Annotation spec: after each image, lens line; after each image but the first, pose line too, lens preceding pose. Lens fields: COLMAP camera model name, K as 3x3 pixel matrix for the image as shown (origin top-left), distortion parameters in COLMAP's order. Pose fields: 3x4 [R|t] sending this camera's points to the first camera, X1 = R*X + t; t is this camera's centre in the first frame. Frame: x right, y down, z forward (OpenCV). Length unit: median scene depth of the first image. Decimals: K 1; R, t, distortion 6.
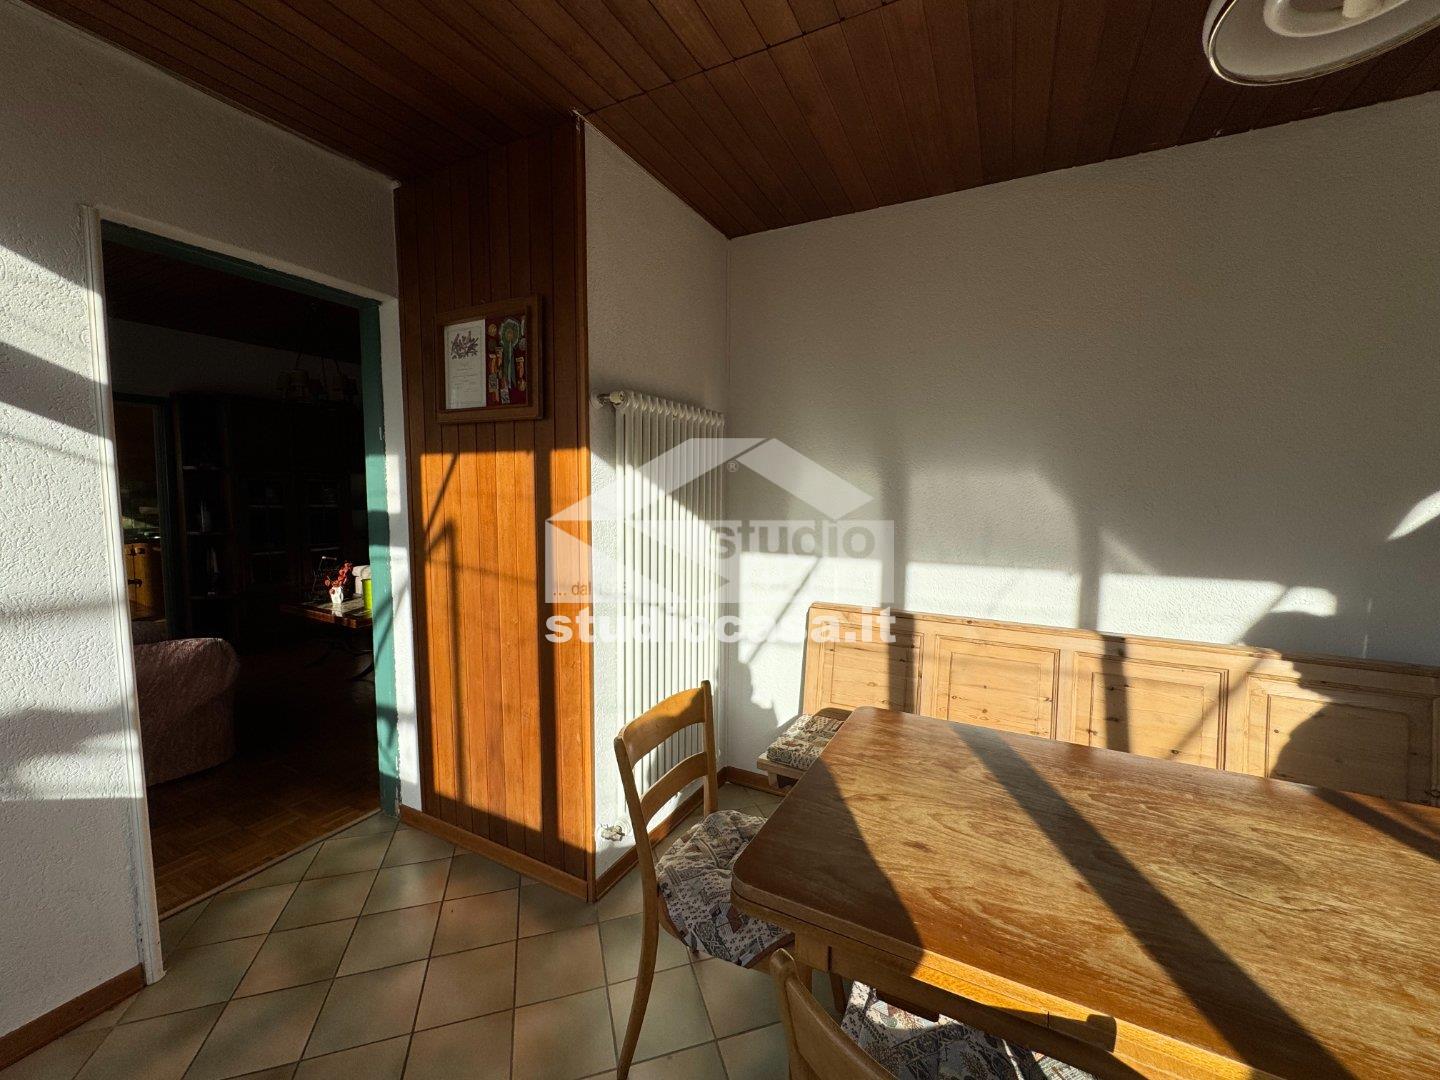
lens RADIAL K [[573.4, 0, 719.7], [0, 573.4, 547.4], [0, 0, 1]] dist [-0.003370, 0.000478]
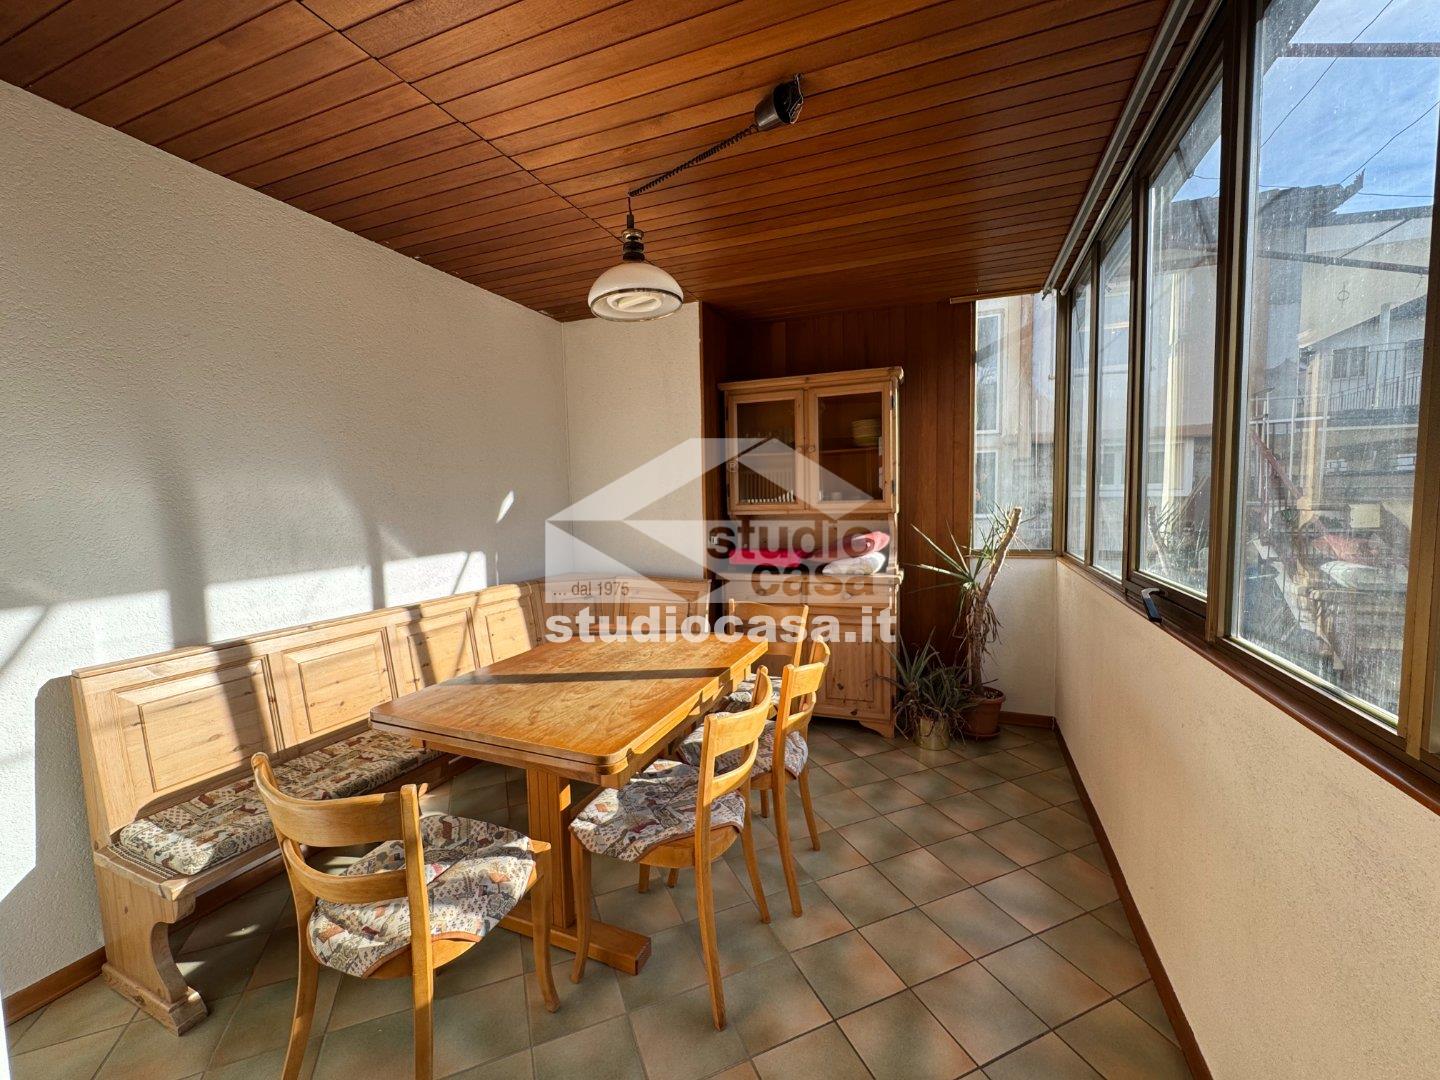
lens RADIAL K [[573.4, 0, 725.8], [0, 573.4, 538.9], [0, 0, 1]] dist [-0.003370, 0.000478]
pose [[-0.102392, -0.081875, 0.991369, -0.707588], [0.109985, 0.989565, 0.093086, -0.044223], [-0.988645, 0.118567, -0.092319, 0.378993]]
